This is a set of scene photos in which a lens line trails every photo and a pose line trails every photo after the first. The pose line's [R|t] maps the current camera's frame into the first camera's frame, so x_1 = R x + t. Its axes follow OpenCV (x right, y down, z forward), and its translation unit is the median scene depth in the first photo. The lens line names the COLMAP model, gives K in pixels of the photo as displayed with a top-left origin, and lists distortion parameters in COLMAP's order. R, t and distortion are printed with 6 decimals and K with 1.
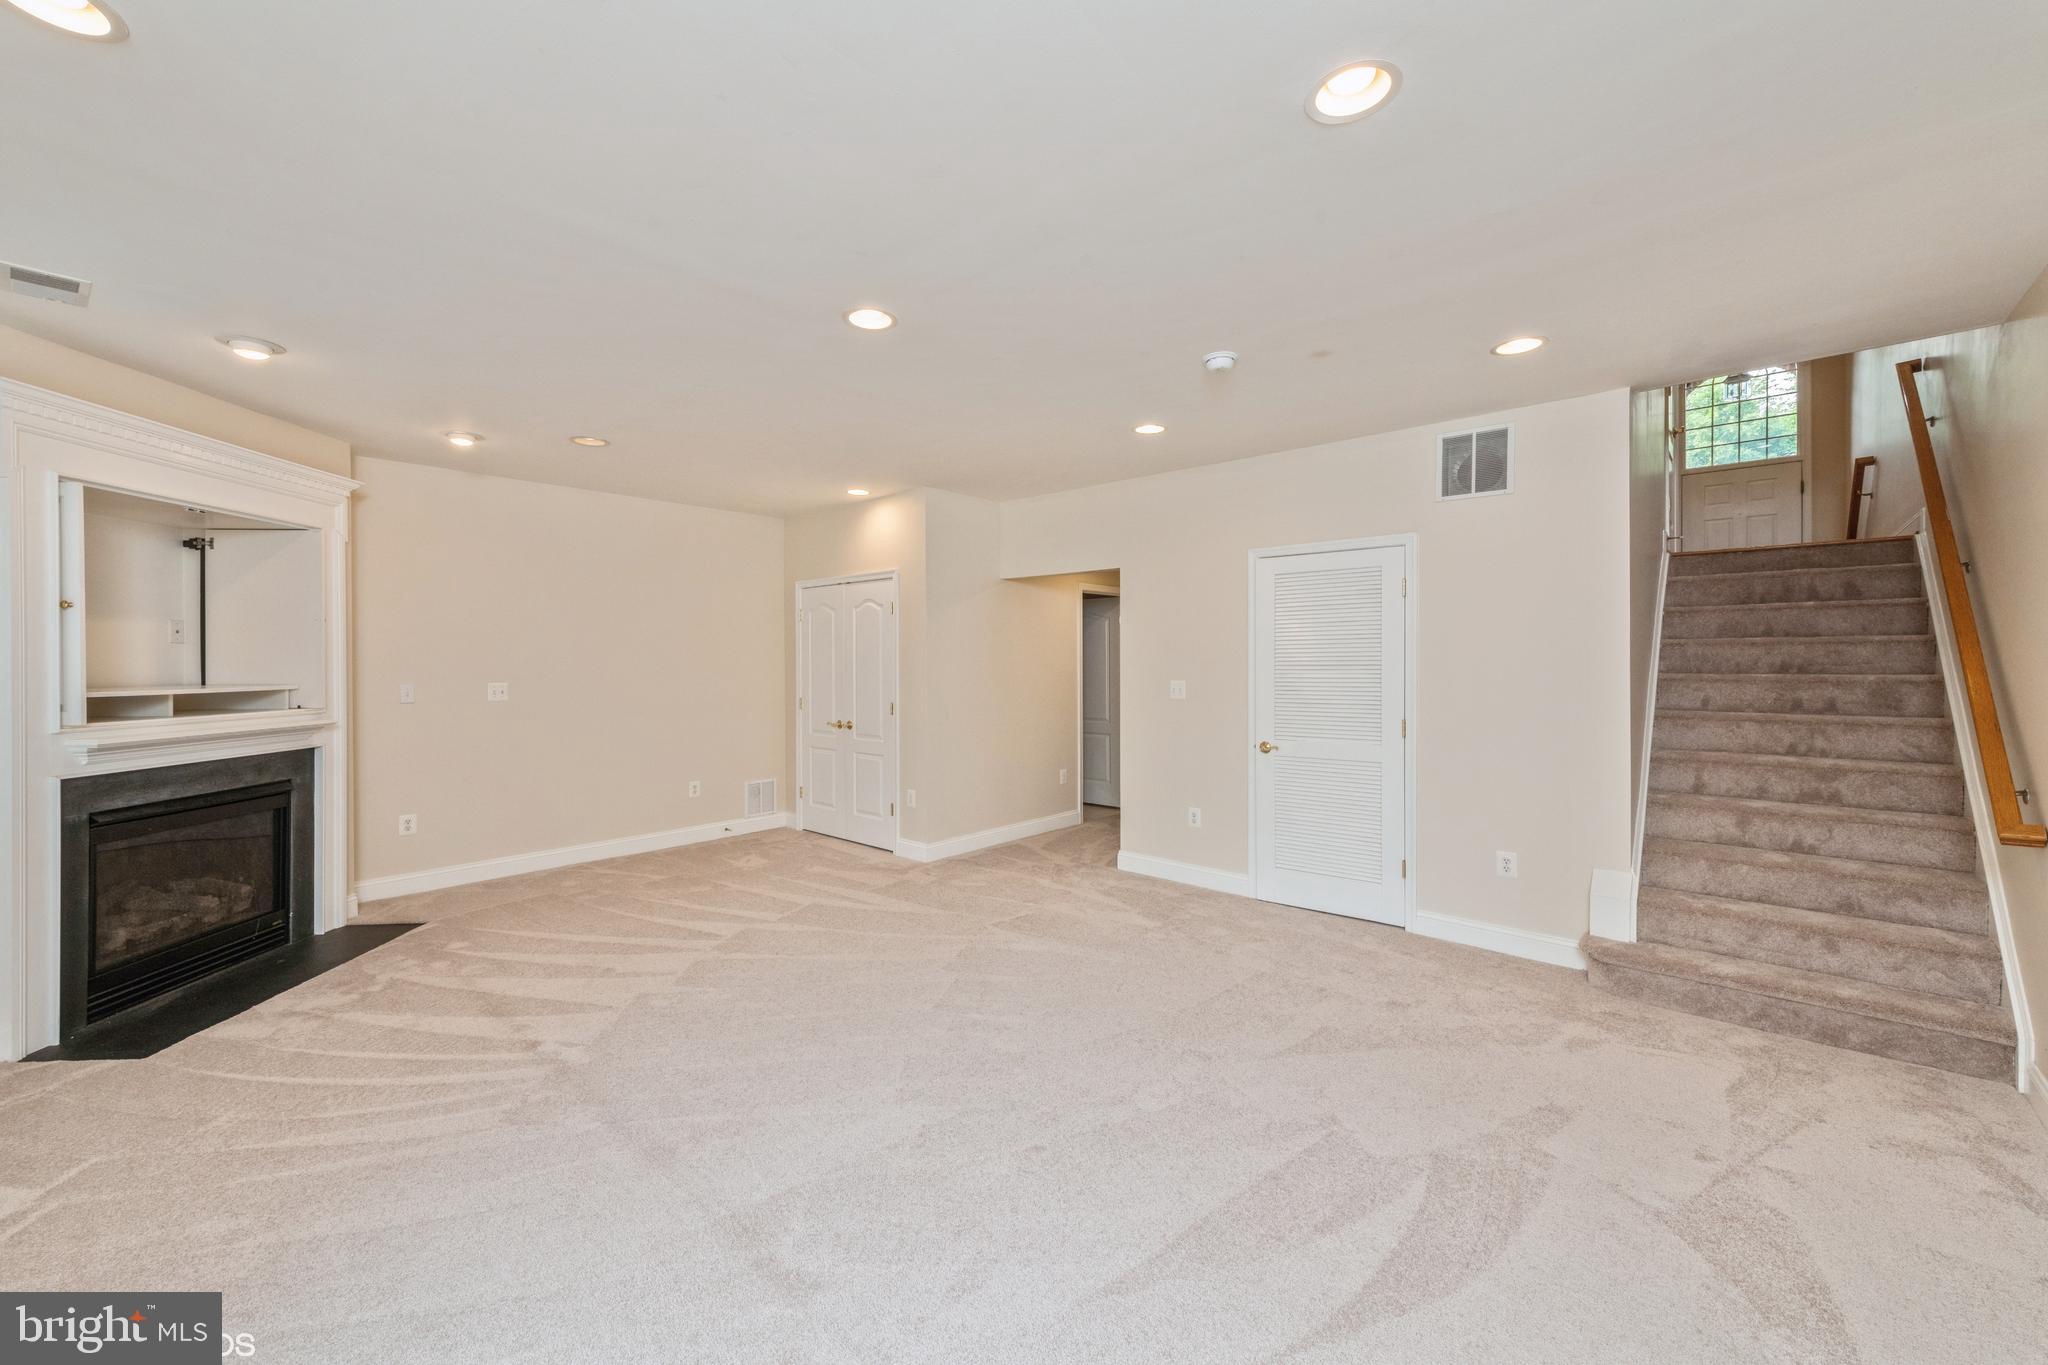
lens RADIAL K [[811.9, 0, 999.3], [0, 811.9, 655.0], [0, 0, 1]] dist [0.004097, -0.001854]
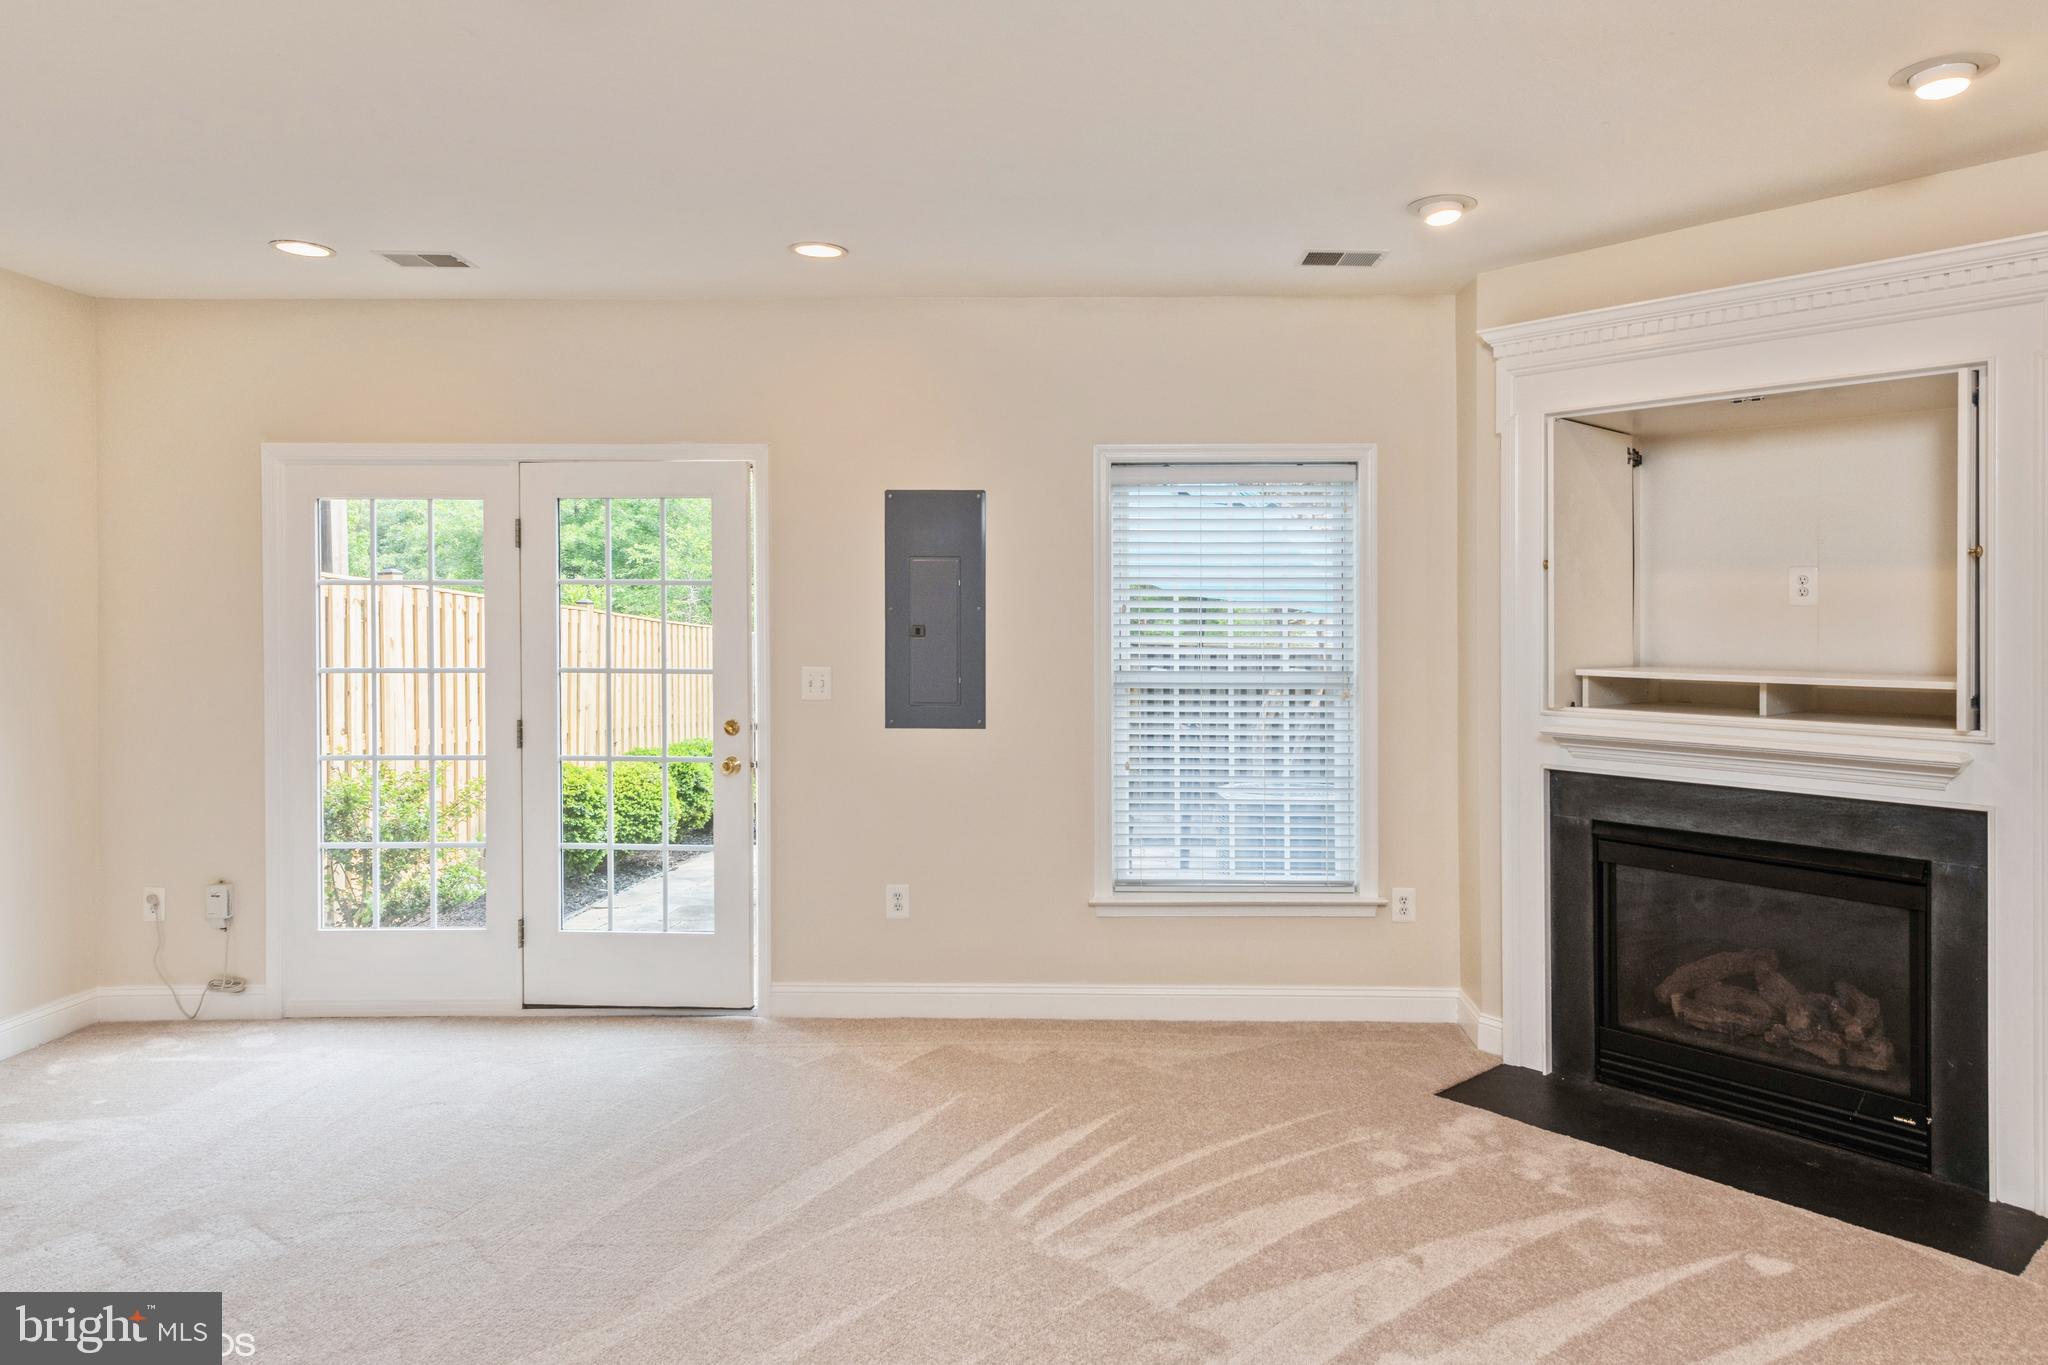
lens RADIAL K [[1339.2, 0, 1046.2], [0, 1339.2, 626.2], [0, 0, 1]] dist [0.036648, -0.005594]
pose [[-0.766936, 0.001861, -0.641720, 0.129527], [0.002641, 0.999996, -0.000257, -0.000325], [0.641718, -0.001892, -0.766939, 1.313951]]
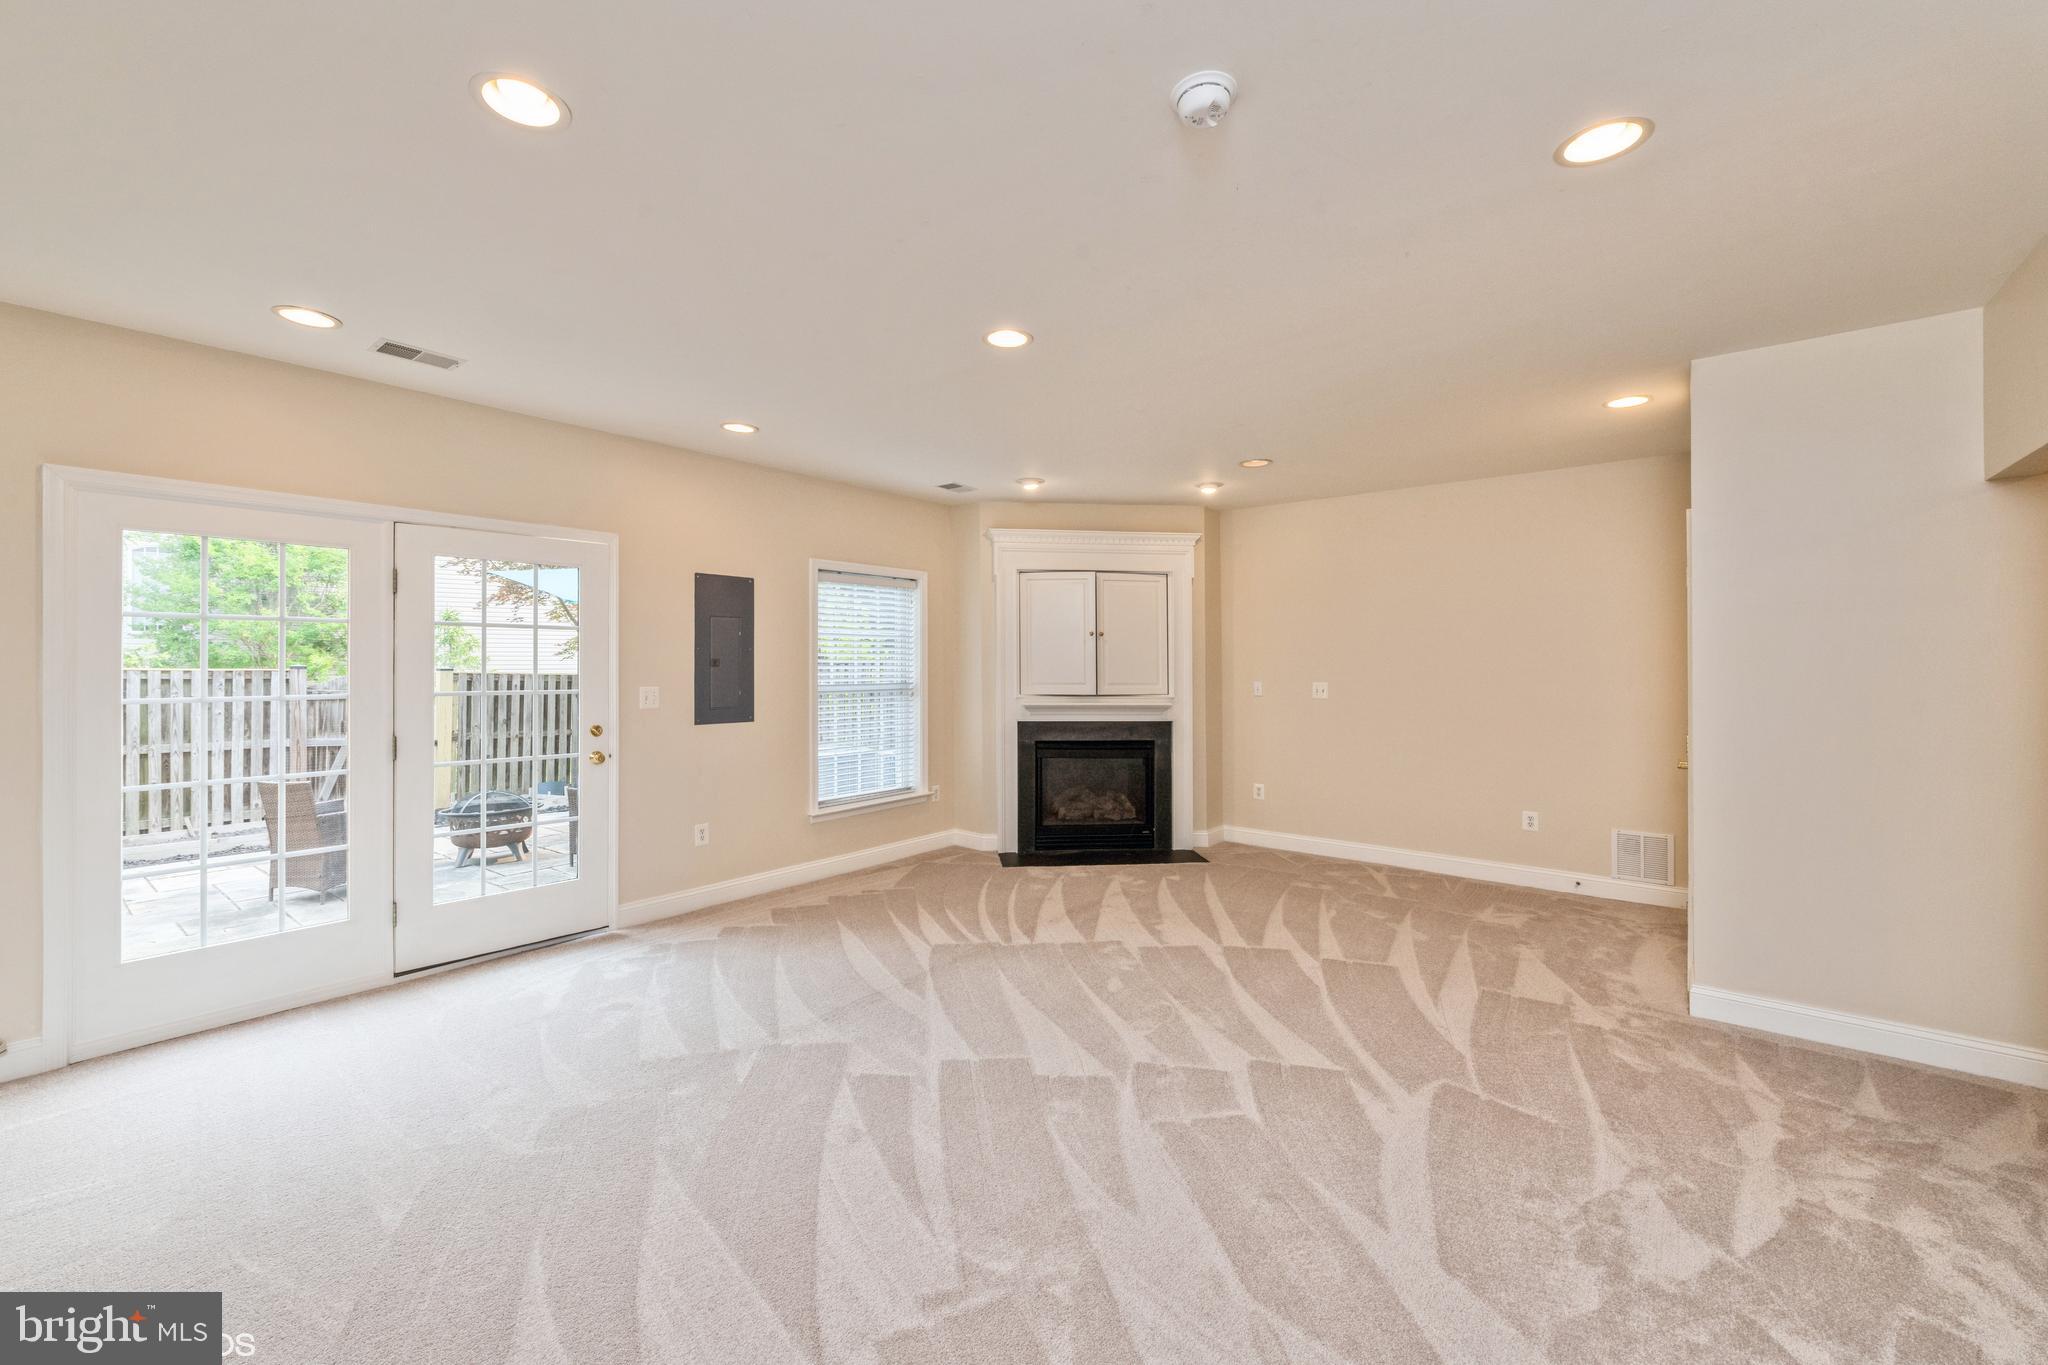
lens RADIAL K [[811.9, 0, 1027.2], [0, 811.9, 664.2], [0, 0, 1]] dist [0.004097, -0.001854]
pose [[0.043004, 0.000240, -0.999075, 0.638111], [0.005916, 0.999982, 0.000494, 0.007895], [0.999057, -0.005931, 0.043002, 0.701763]]
